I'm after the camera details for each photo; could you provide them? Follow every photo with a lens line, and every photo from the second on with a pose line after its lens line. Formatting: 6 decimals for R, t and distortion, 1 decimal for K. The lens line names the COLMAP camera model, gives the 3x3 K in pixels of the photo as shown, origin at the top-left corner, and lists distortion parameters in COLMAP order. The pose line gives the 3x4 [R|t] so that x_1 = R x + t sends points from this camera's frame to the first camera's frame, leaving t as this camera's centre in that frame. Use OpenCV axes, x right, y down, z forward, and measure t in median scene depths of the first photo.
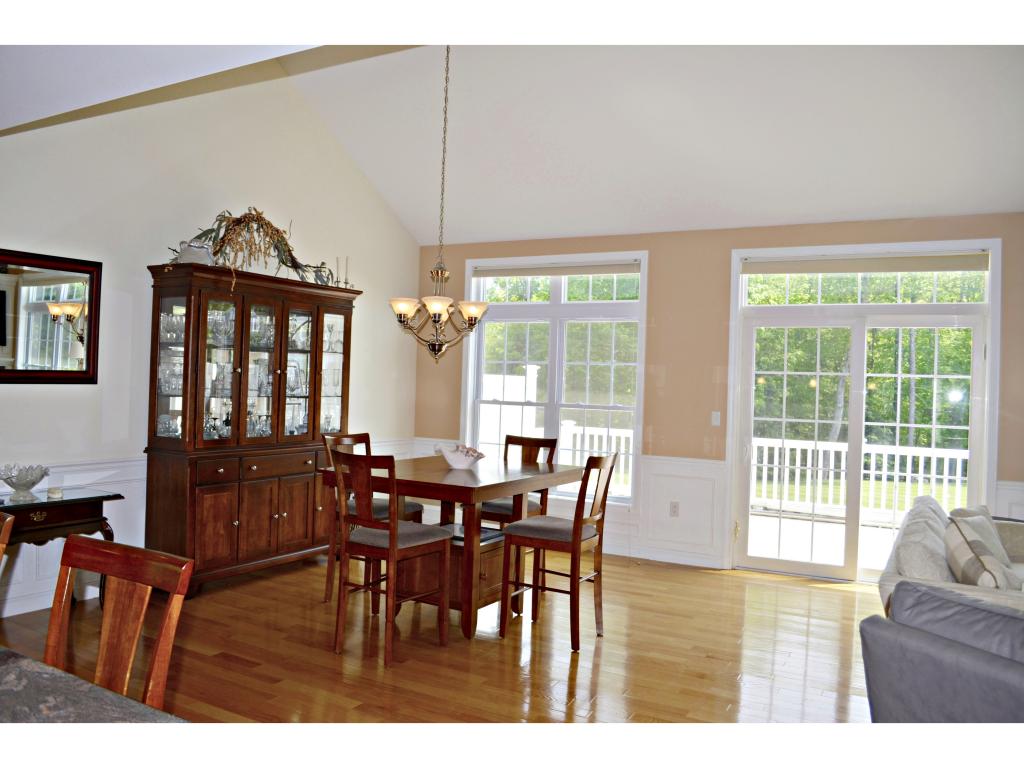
lens RADIAL K [[800.1, 0, 515.8], [0, 800.1, 379.4], [0, 0, 1]] dist [-0.076941, 0.001242]
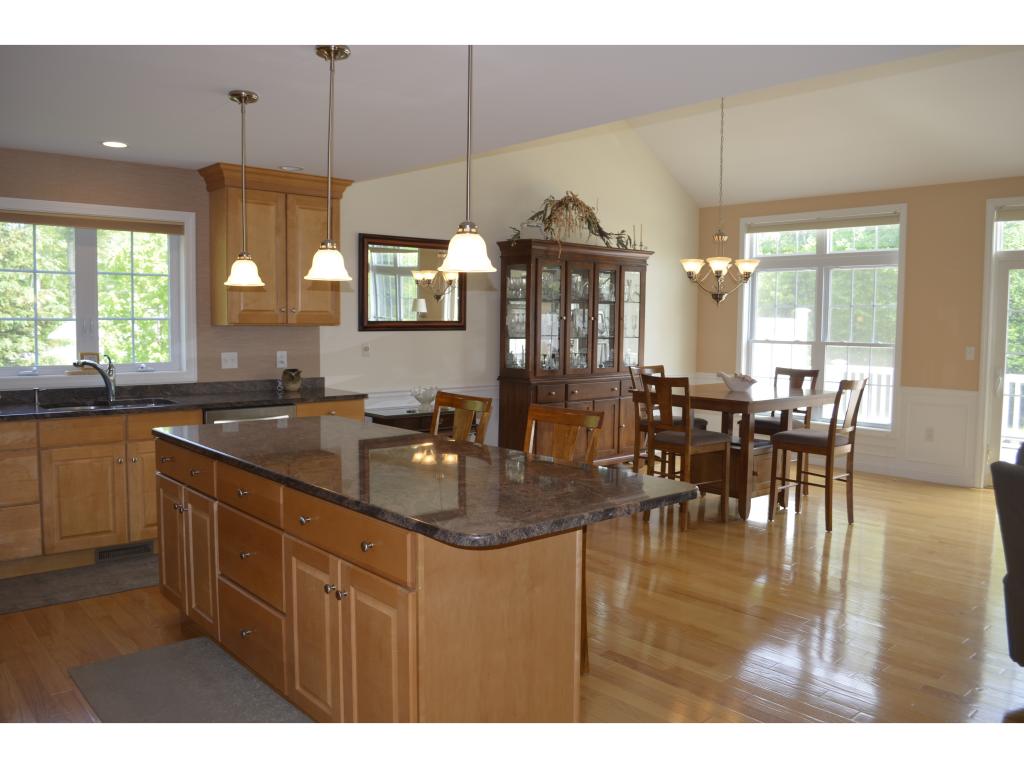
lens RADIAL K [[800.1, 0, 515.8], [0, 800.1, 379.4], [0, 0, 1]] dist [-0.076941, 0.001242]
pose [[0.944200, 0.002023, -0.329366, 0.012753], [0.020089, 0.997766, 0.063718, 0.003998], [0.328759, -0.066779, 0.942050, -0.280397]]
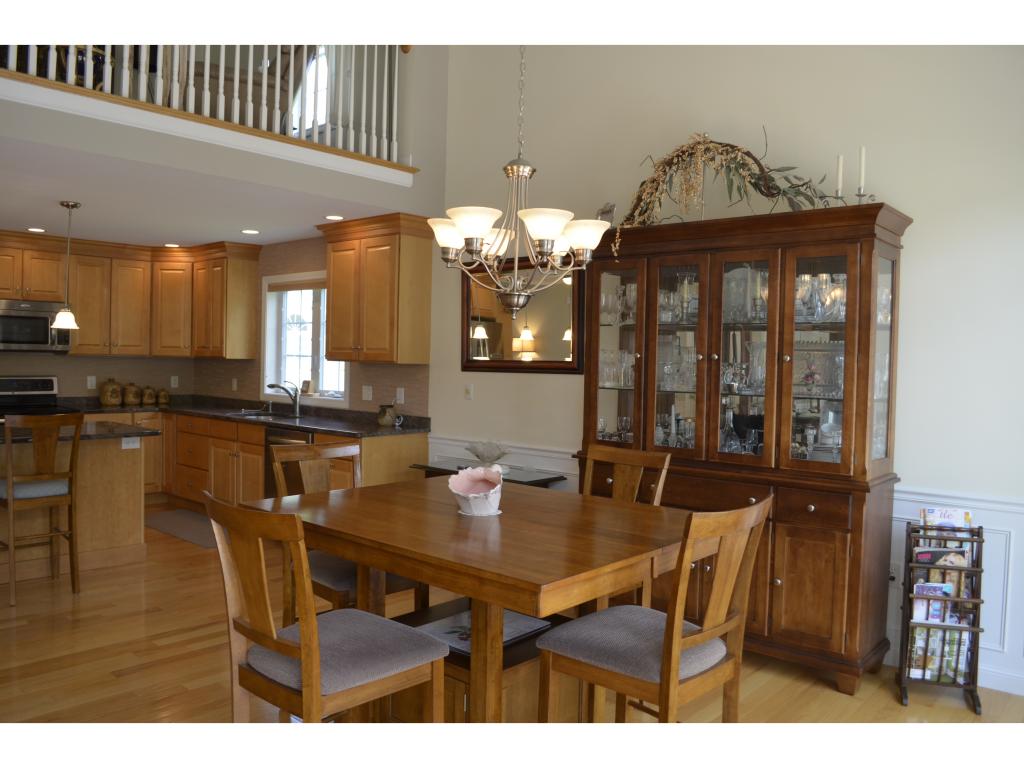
lens RADIAL K [[800.1, 0, 515.8], [0, 800.1, 379.4], [0, 0, 1]] dist [-0.076941, 0.001242]
pose [[-0.203804, -0.010942, -0.978951, 0.422074], [-0.026698, 0.999628, -0.005615, 0.017732], [0.978648, 0.024992, -0.204020, 1.011493]]
